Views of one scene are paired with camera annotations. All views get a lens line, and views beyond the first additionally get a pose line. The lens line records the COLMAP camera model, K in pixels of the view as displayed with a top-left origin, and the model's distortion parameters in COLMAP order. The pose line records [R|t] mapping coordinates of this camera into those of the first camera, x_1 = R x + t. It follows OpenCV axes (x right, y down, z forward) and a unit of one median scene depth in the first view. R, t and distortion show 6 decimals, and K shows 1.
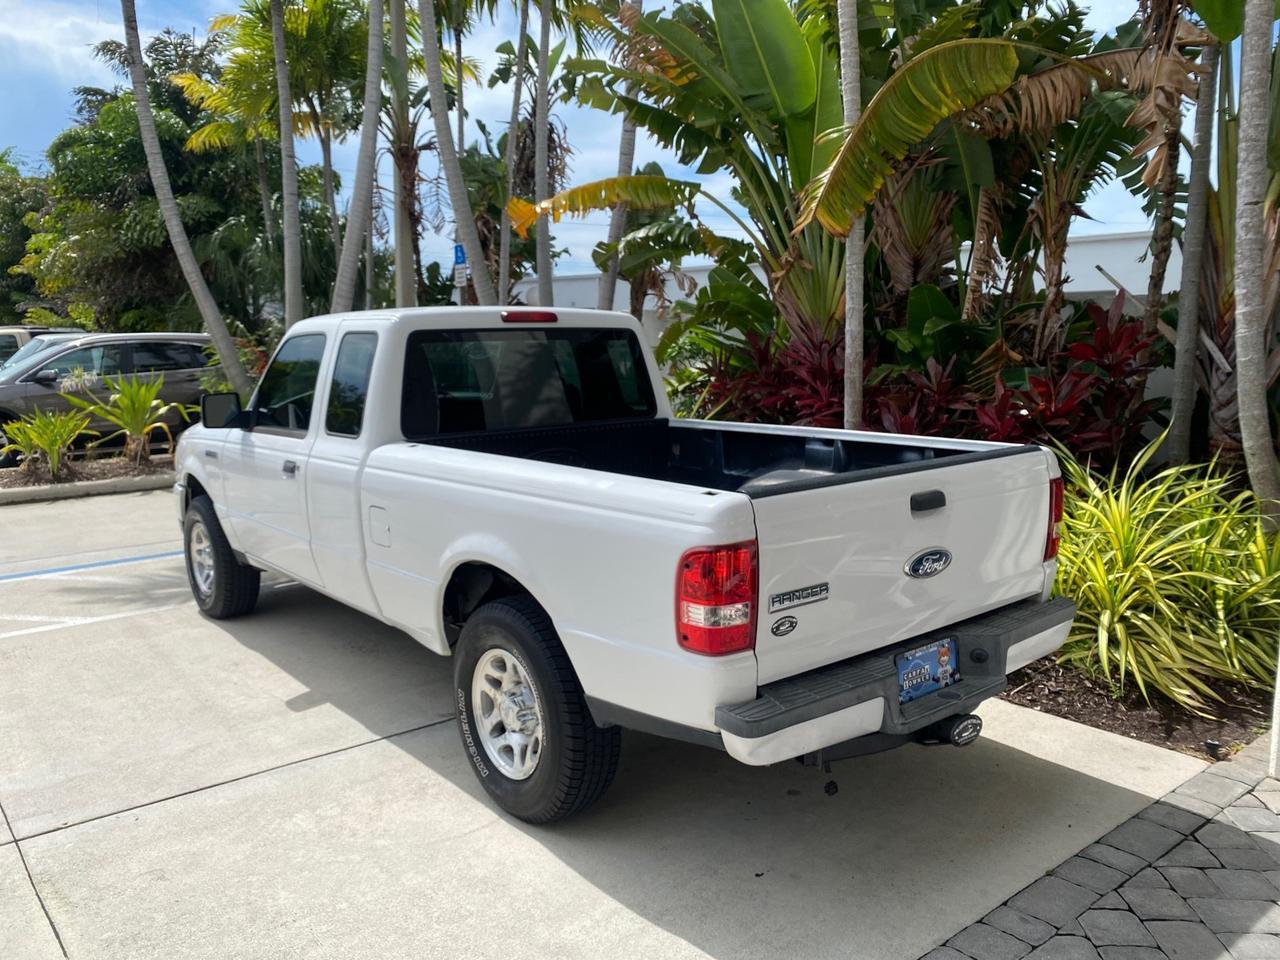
lens RADIAL K [[981.2, 0, 637.1], [0, 981.2, 482.2], [0, 0, 1]] dist [0.026380, -0.028123]
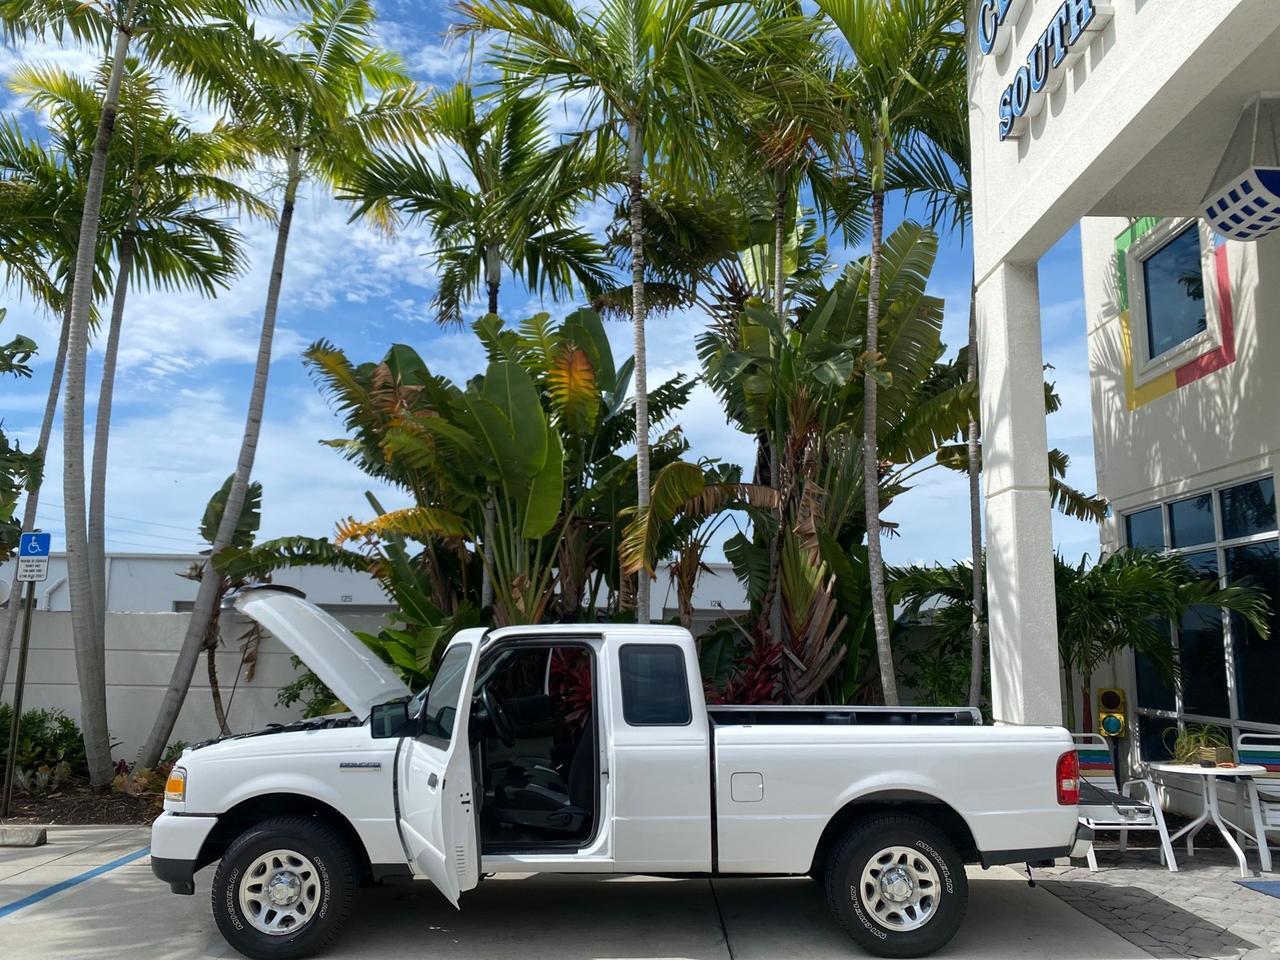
lens RADIAL K [[981.2, 0, 641.1], [0, 981.2, 481.5], [0, 0, 1]] dist [0.026380, -0.028123]
pose [[0.634235, 0.135196, 0.761228, -1.202328], [0.099989, 0.961980, -0.254157, -0.026144], [-0.766647, 0.237310, 0.596604, 0.142785]]
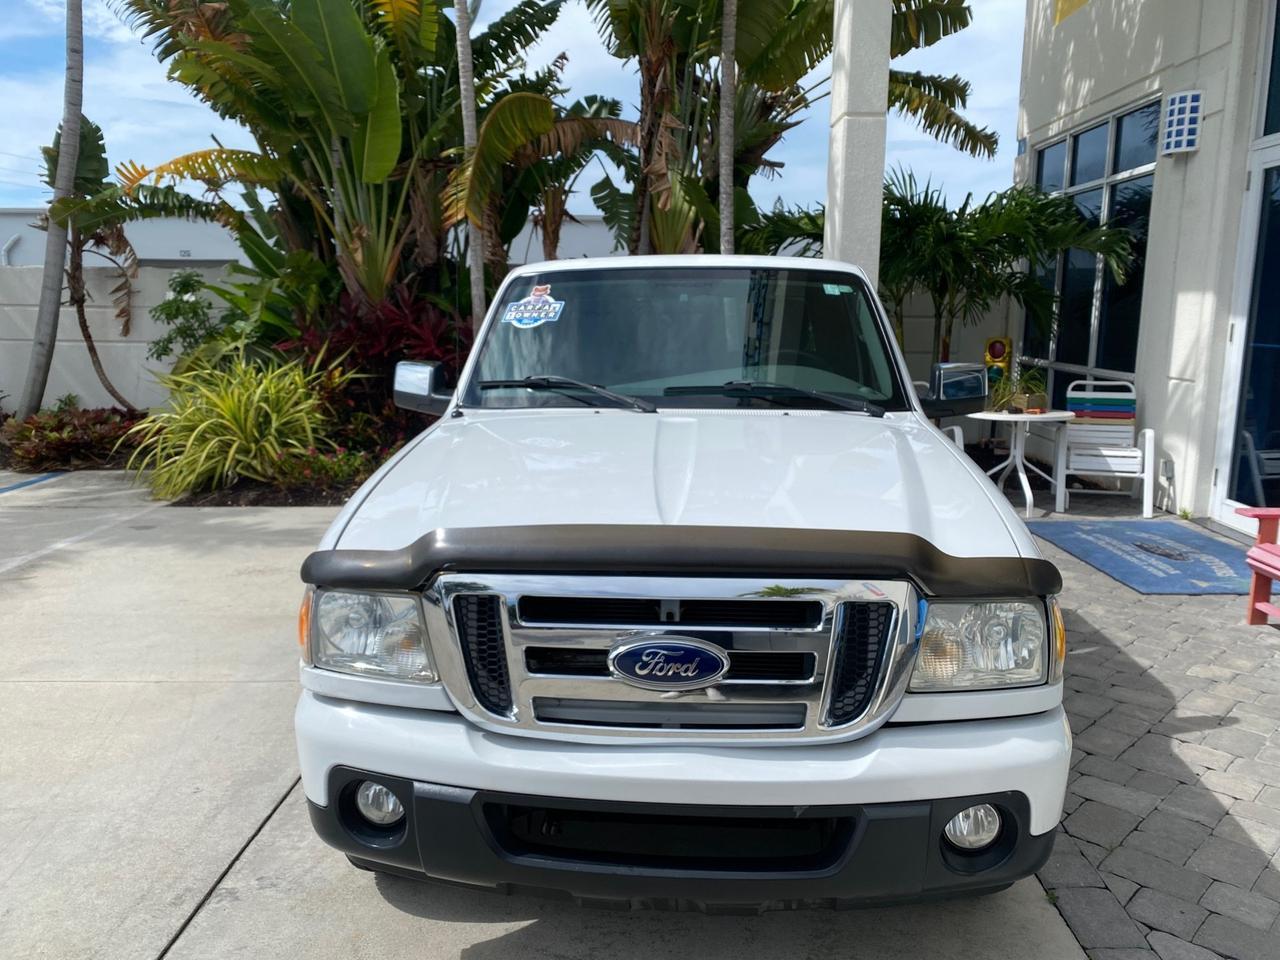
lens RADIAL K [[981.2, 0, 639.2], [0, 981.2, 473.7], [0, 0, 1]] dist [0.026380, -0.028123]
pose [[0.659601, -0.123509, 0.741399, -0.911254], [0.103187, 0.991947, 0.073445, 0.021416], [-0.744499, 0.028058, 0.667034, -0.093014]]
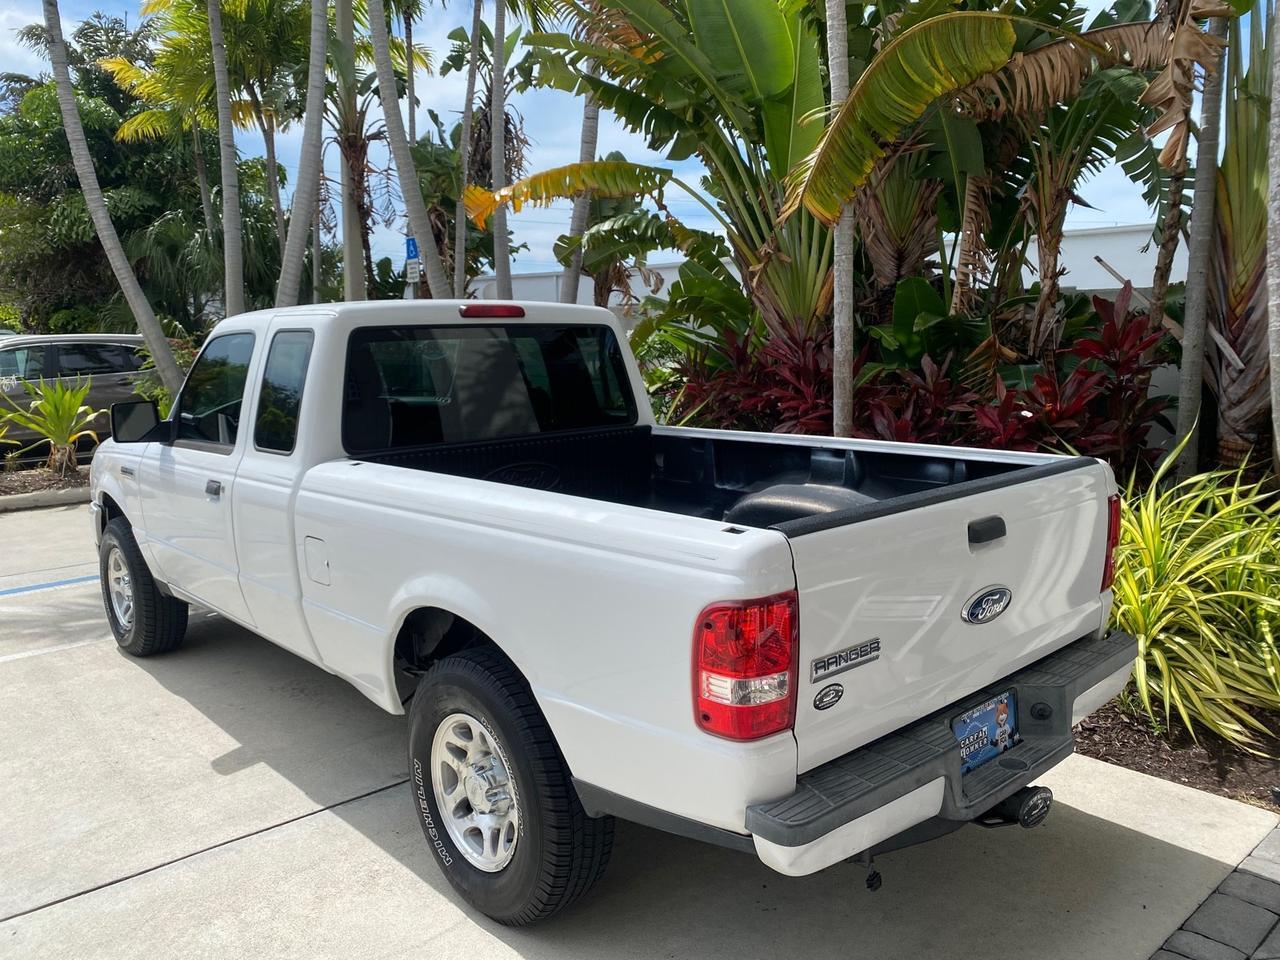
lens RADIAL K [[981.2, 0, 644.9], [0, 981.2, 478.9], [0, 0, 1]] dist [0.026380, -0.028123]
pose [[0.998655, -0.012697, 0.050262, -0.019236], [0.012801, 0.999917, -0.001744, -0.016027], [-0.050235, 0.002385, 0.998735, 0.117383]]
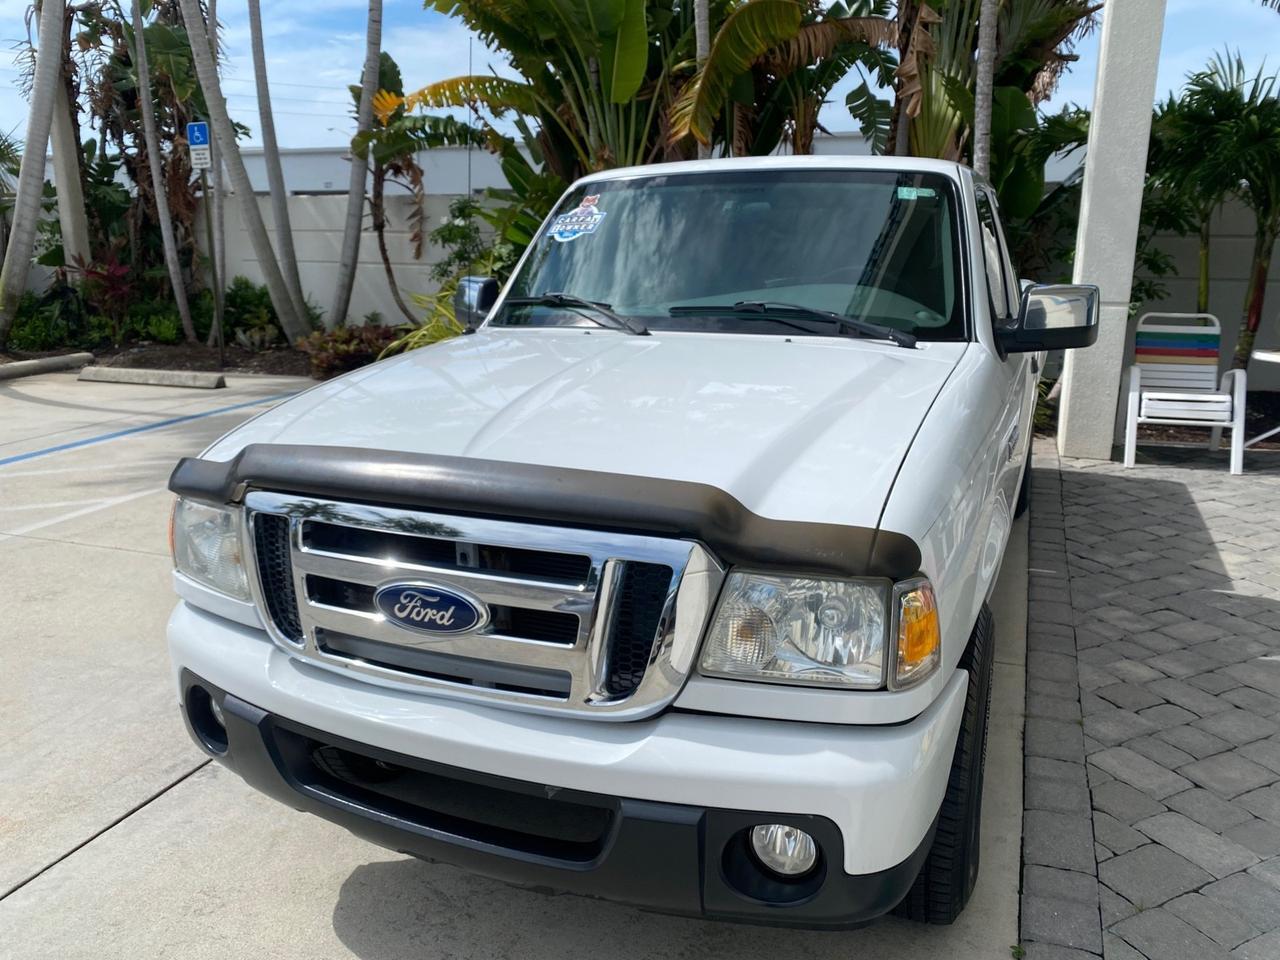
lens RADIAL K [[981.2, 0, 639.9], [0, 981.2, 471.1], [0, 0, 1]] dist [0.026380, -0.028123]
pose [[0.872201, -0.117714, 0.474773, -0.710412], [0.072400, 0.990988, 0.112698, 0.044404], [-0.483760, -0.063922, 0.872863, -0.183311]]
